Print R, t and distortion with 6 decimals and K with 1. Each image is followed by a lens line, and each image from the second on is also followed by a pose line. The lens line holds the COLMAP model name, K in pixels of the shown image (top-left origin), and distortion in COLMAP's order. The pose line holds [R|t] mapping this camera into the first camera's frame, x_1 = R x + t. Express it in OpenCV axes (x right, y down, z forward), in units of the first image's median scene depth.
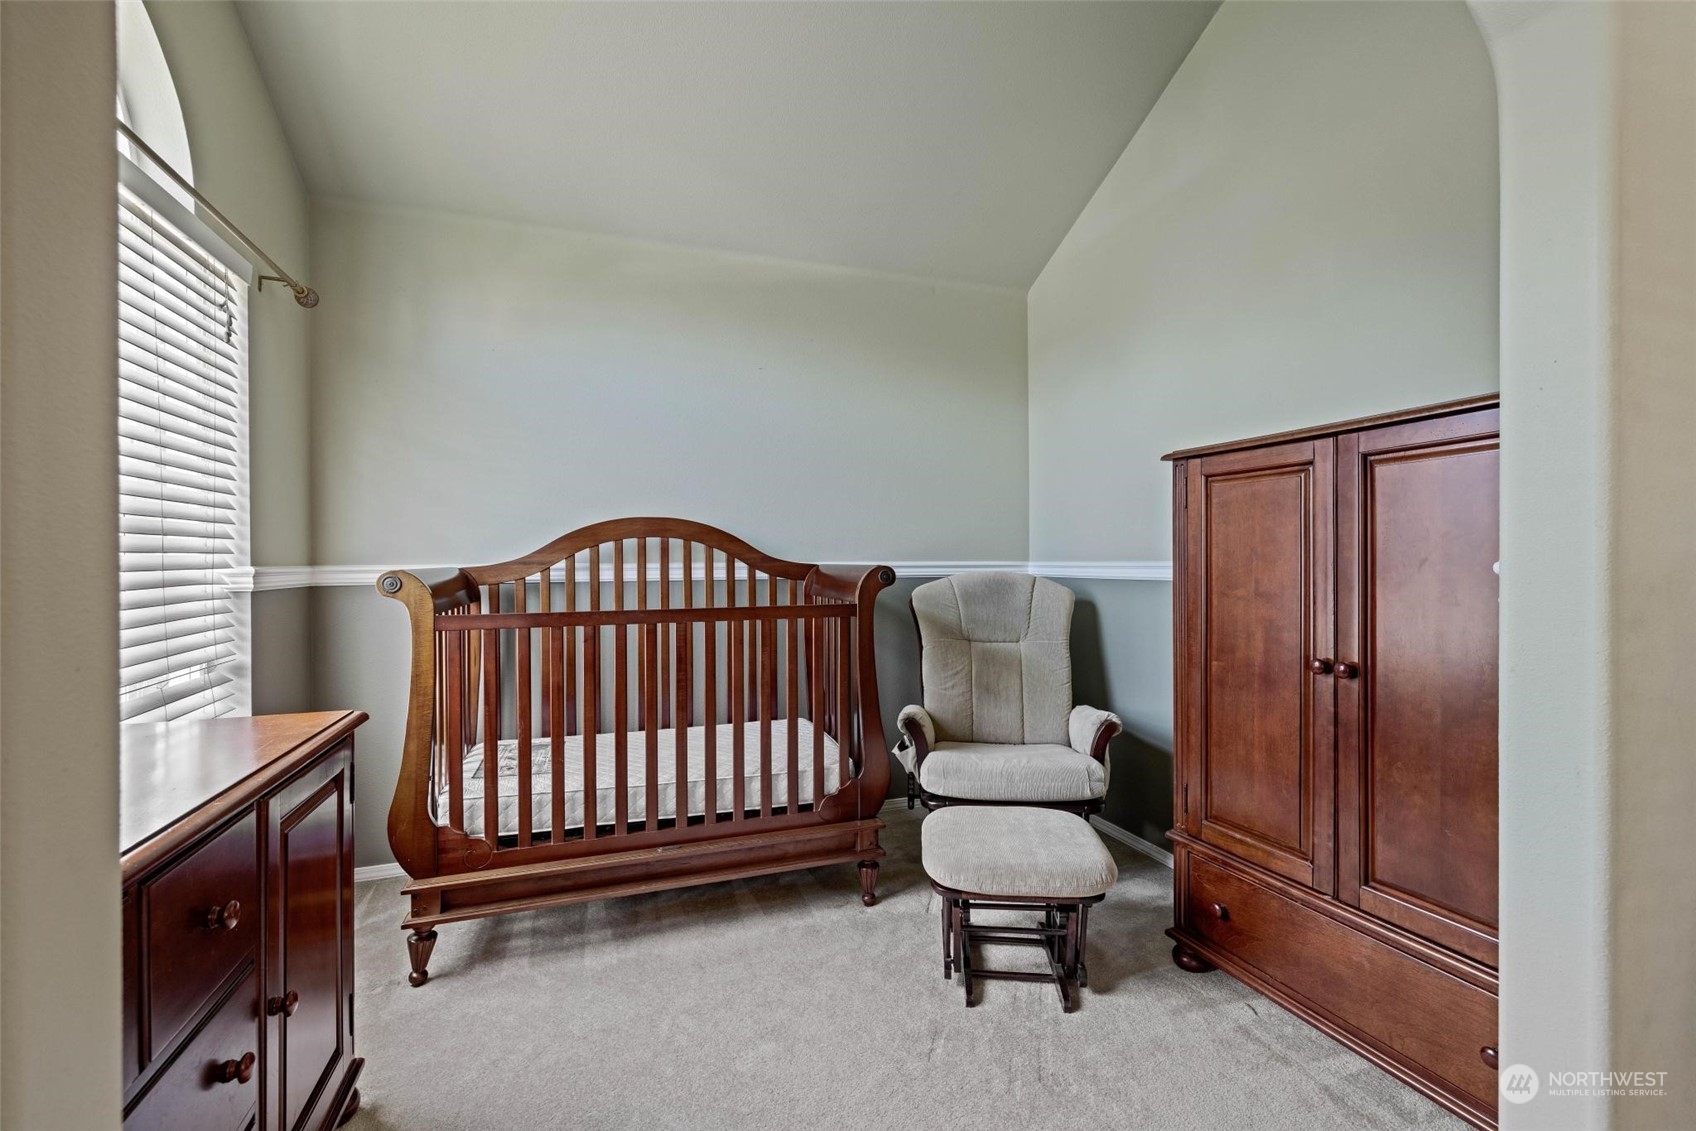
lens RADIAL K [[735.5, 0, 840.3], [0, 735.5, 557.0], [0, 0, 1]] dist [0.001697, -0.000420]
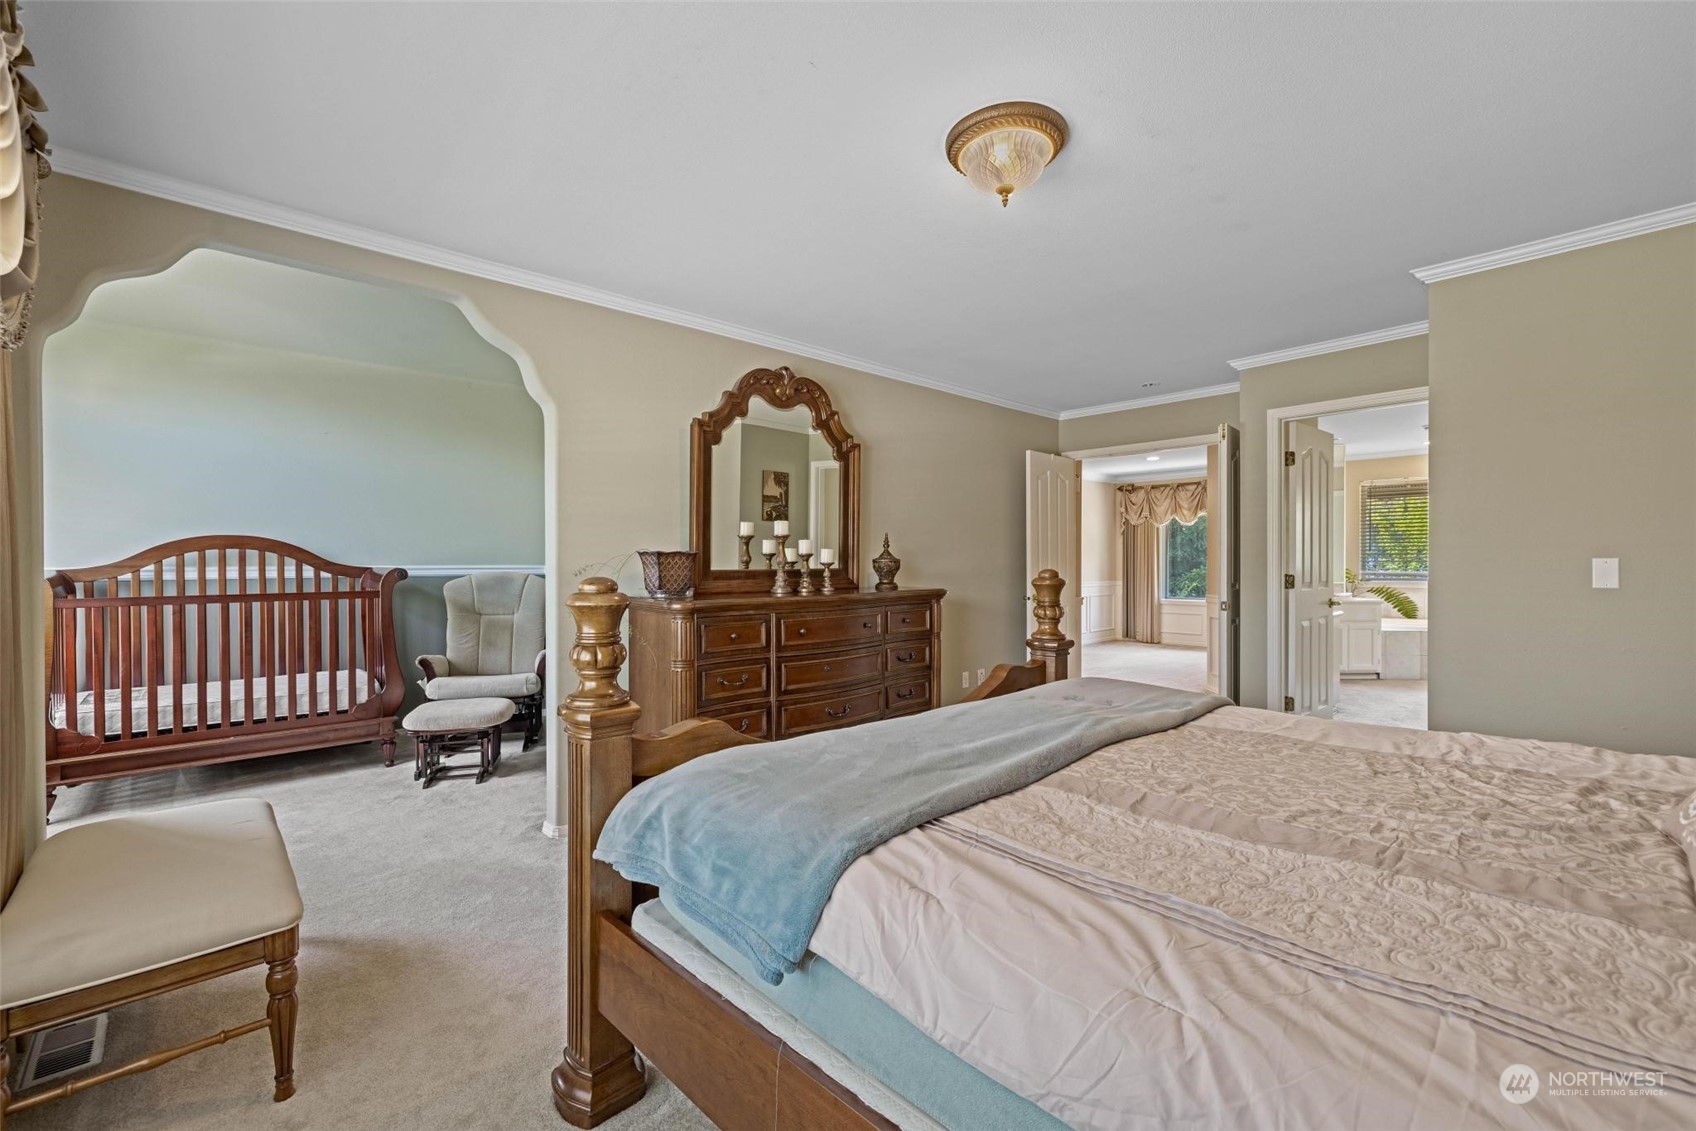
lens RADIAL K [[735.5, 0, 859.0], [0, 735.5, 564.7], [0, 0, 1]] dist [0.001697, -0.000420]
pose [[0.911478, 0.000667, 0.411349, 0.289534], [-0.004373, 0.999958, 0.008068, -0.013360], [-0.411327, -0.009152, 0.911442, -0.878008]]
